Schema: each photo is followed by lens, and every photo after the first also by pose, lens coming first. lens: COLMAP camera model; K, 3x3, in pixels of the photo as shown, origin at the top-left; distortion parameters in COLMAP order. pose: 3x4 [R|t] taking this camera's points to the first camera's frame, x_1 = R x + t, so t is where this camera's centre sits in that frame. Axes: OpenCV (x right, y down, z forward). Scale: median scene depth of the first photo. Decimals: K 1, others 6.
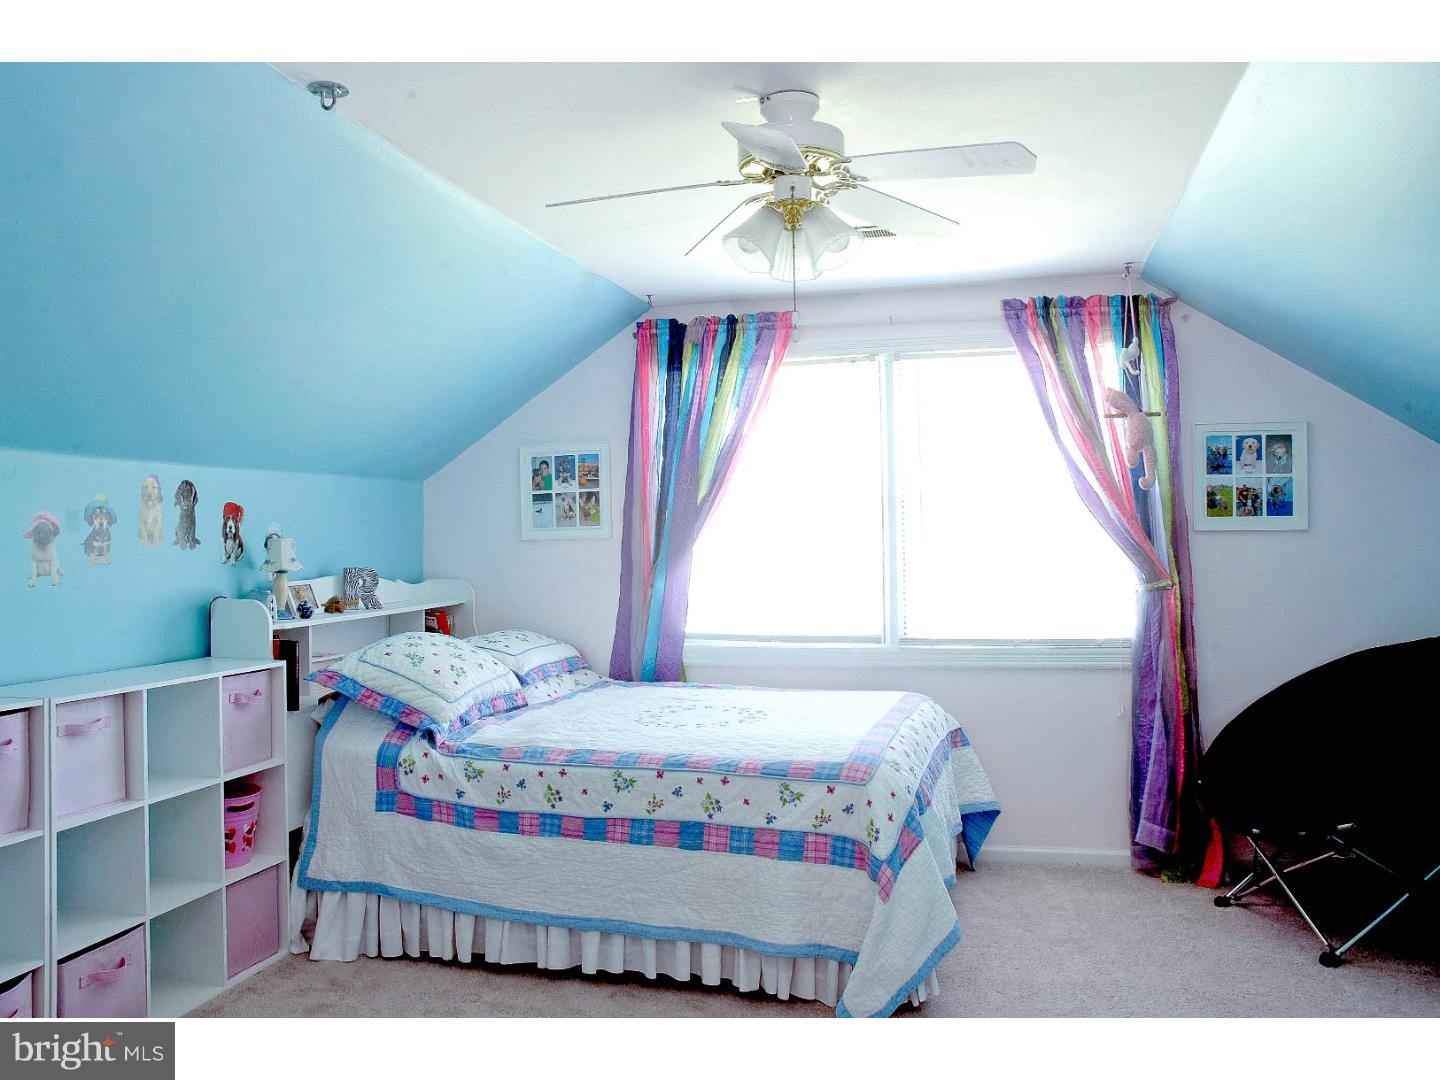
lens RADIAL K [[1125.7, 0, 710.7], [0, 1125.7, 535.1], [0, 0, 1]] dist [-0.035237, -0.000210]
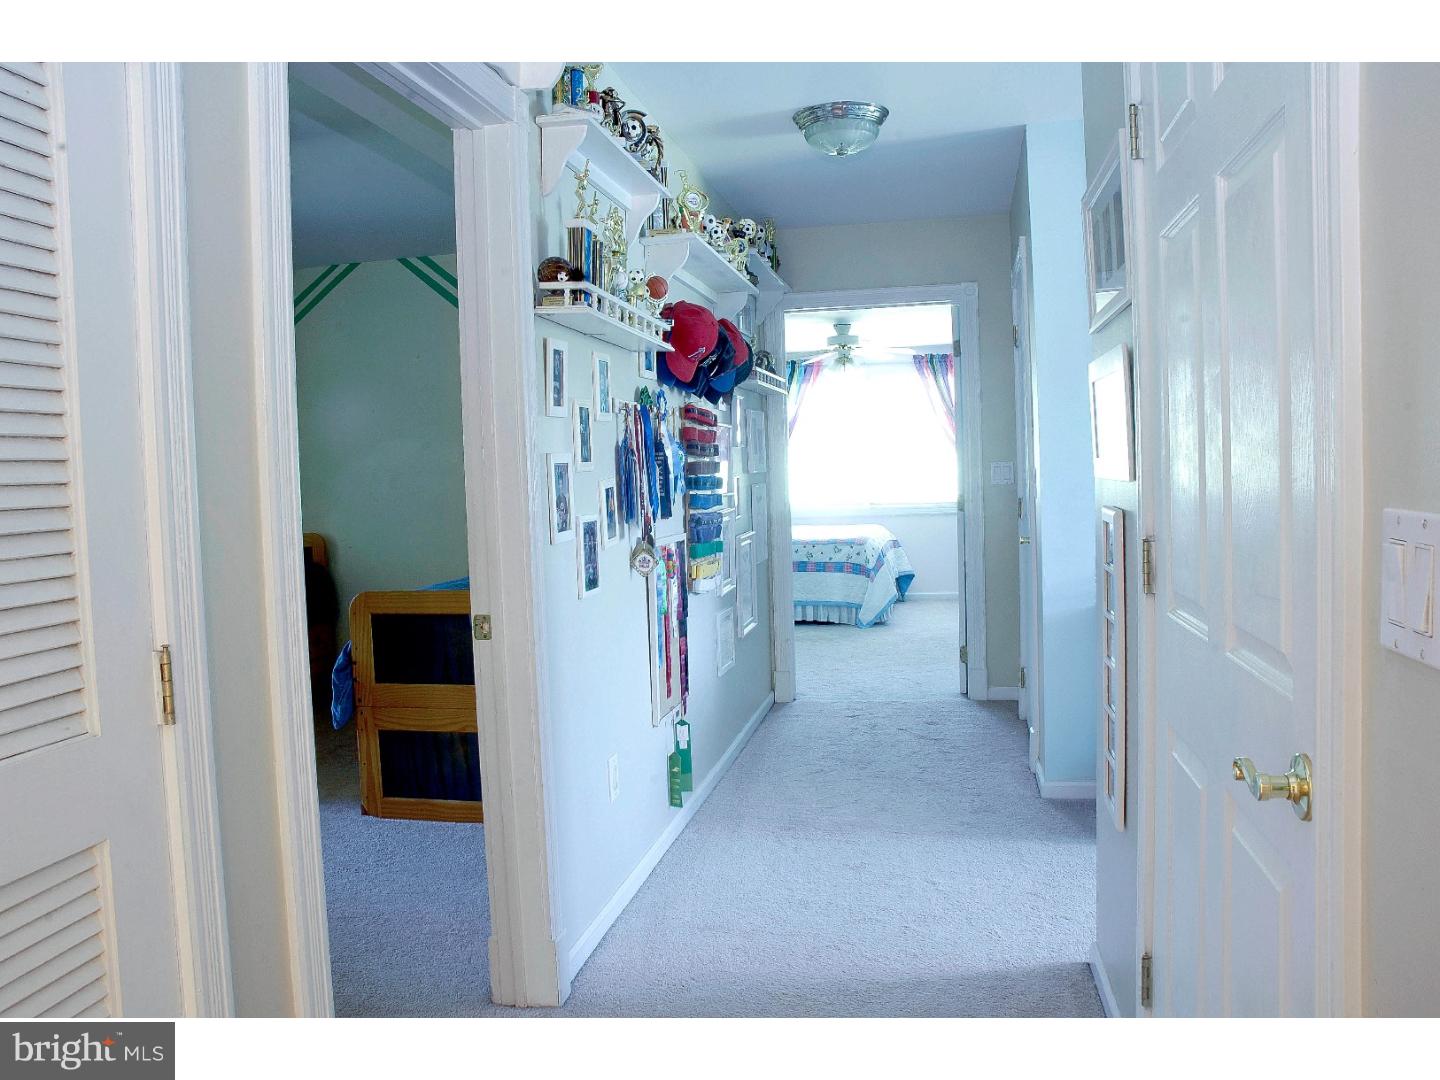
lens RADIAL K [[1125.7, 0, 724.8], [0, 1125.7, 541.5], [0, 0, 1]] dist [-0.035237, -0.000210]
pose [[0.998082, -0.030902, 0.053633, -0.358507], [0.027438, 0.997562, 0.064163, 0.020009], [-0.055485, -0.062569, 0.996497, -1.782184]]
